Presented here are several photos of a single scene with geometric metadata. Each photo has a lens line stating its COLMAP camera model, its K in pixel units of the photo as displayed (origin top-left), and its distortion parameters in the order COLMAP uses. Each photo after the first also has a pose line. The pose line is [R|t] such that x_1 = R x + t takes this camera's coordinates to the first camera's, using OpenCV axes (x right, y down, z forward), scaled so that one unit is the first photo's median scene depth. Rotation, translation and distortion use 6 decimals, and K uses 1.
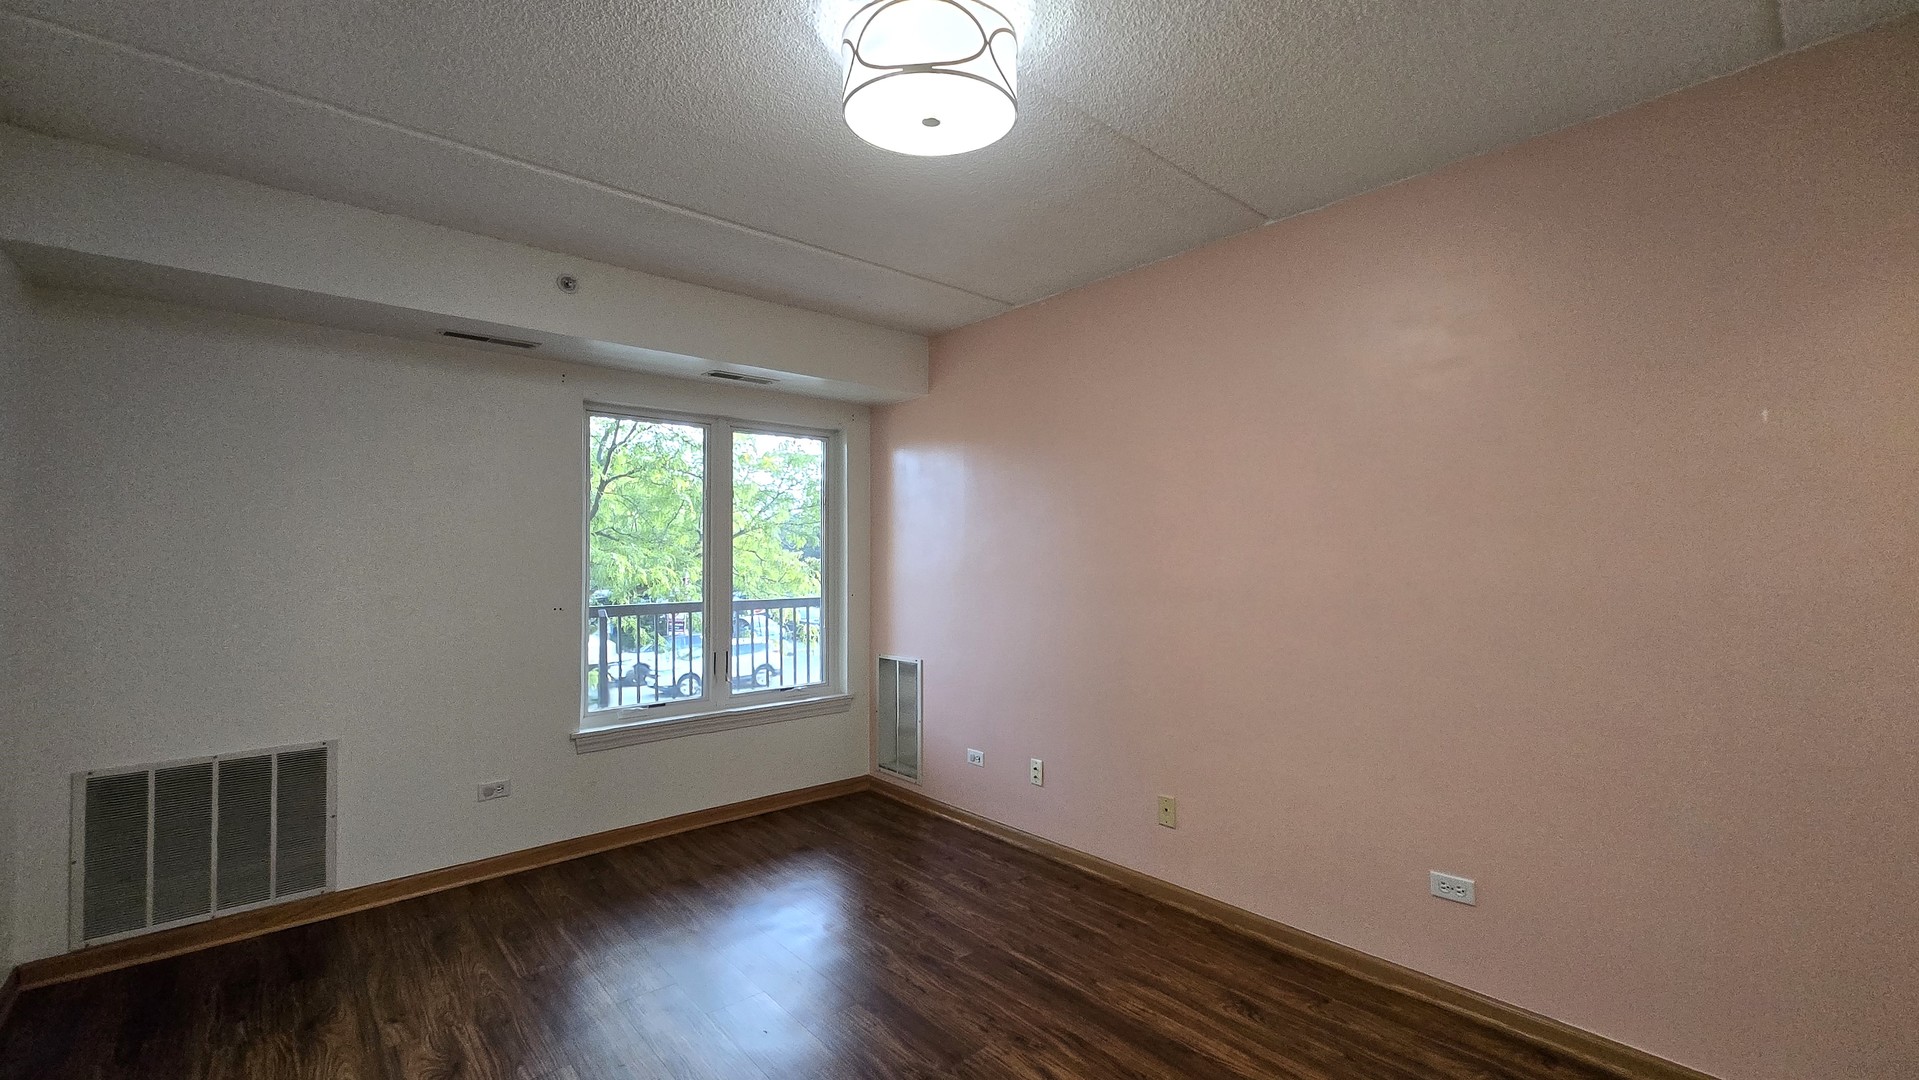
lens RADIAL K [[802.1, 0, 959.5], [0, 802.1, 540.0], [0, 0, 1]] dist [0.000594, -0.000267]
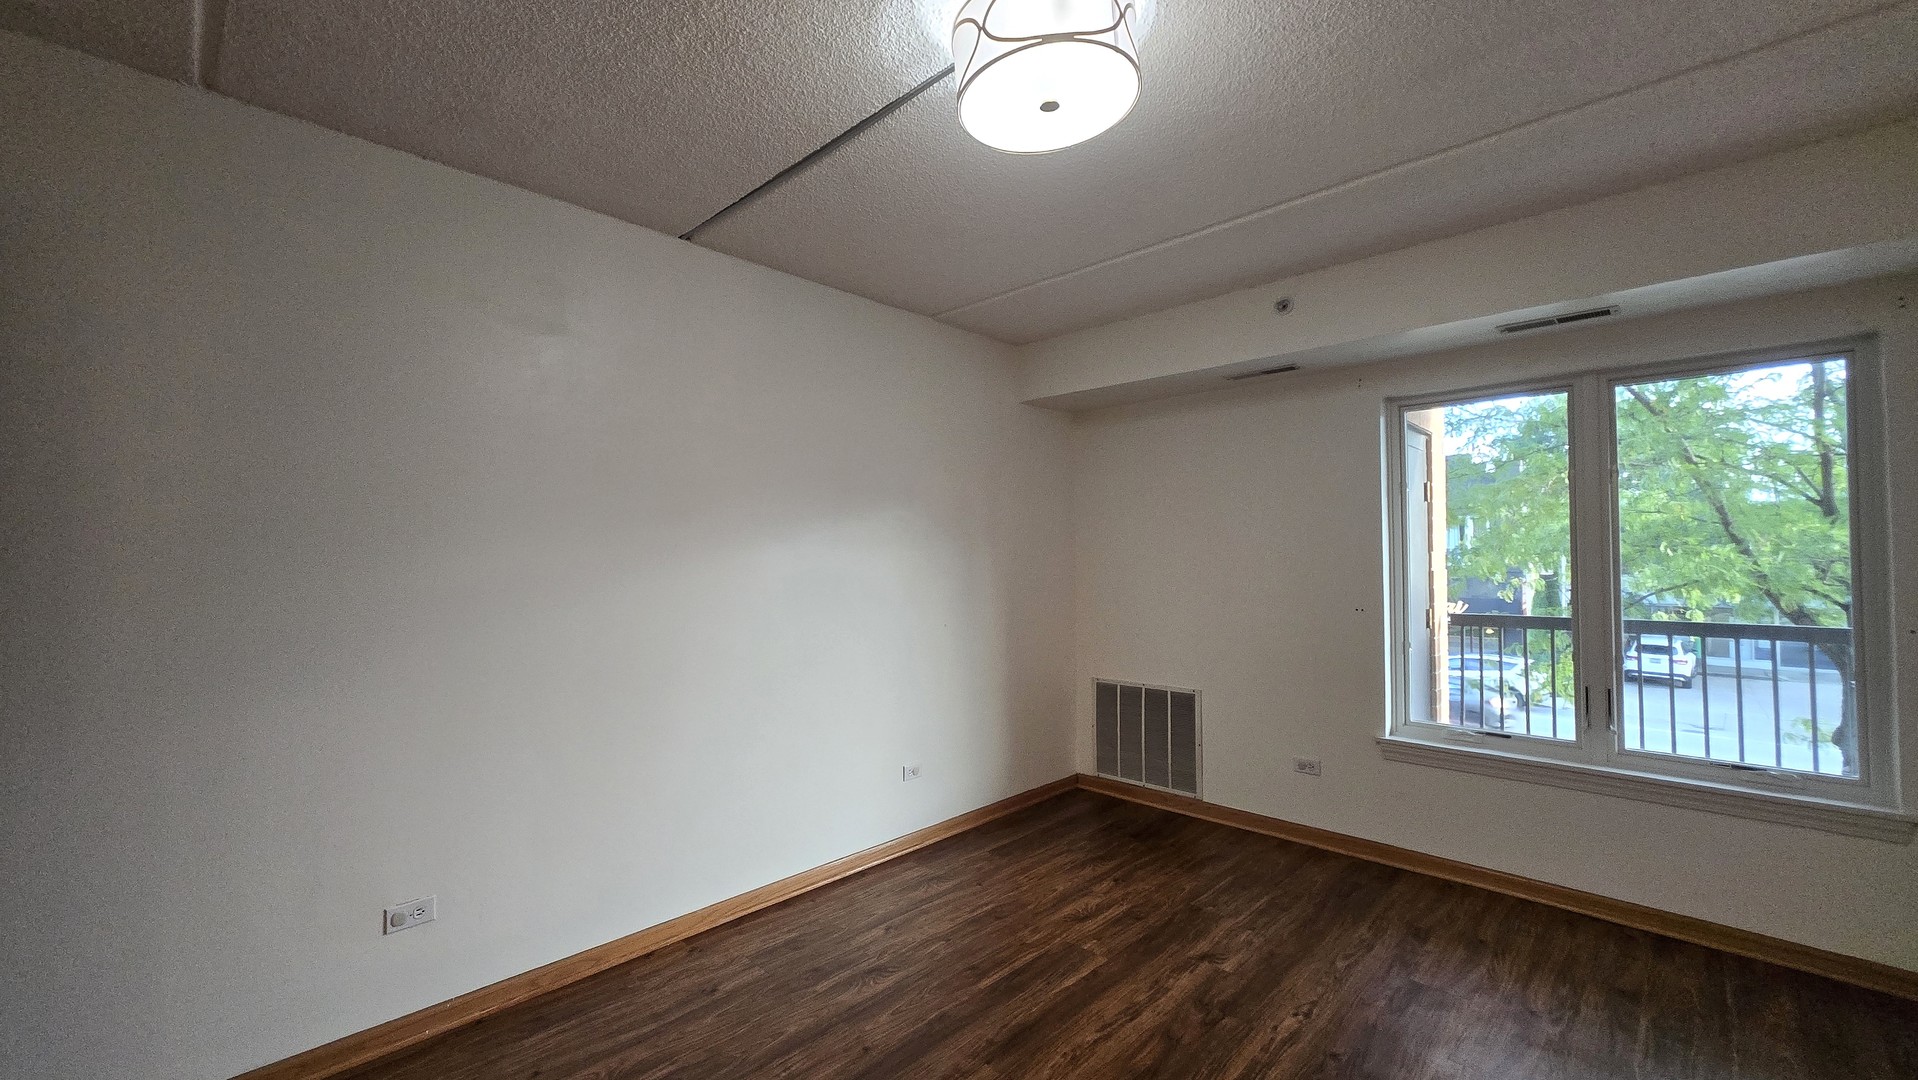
lens RADIAL K [[765.1, 0, 955.5], [0, 765.1, 535.2], [0, 0, 1]] dist [0.000258, 0.000054]
pose [[0.058850, -0.028420, -0.997862, 0.475382], [0.018852, 0.999448, -0.027354, 0.009191], [0.998089, -0.017202, 0.059354, 0.460445]]
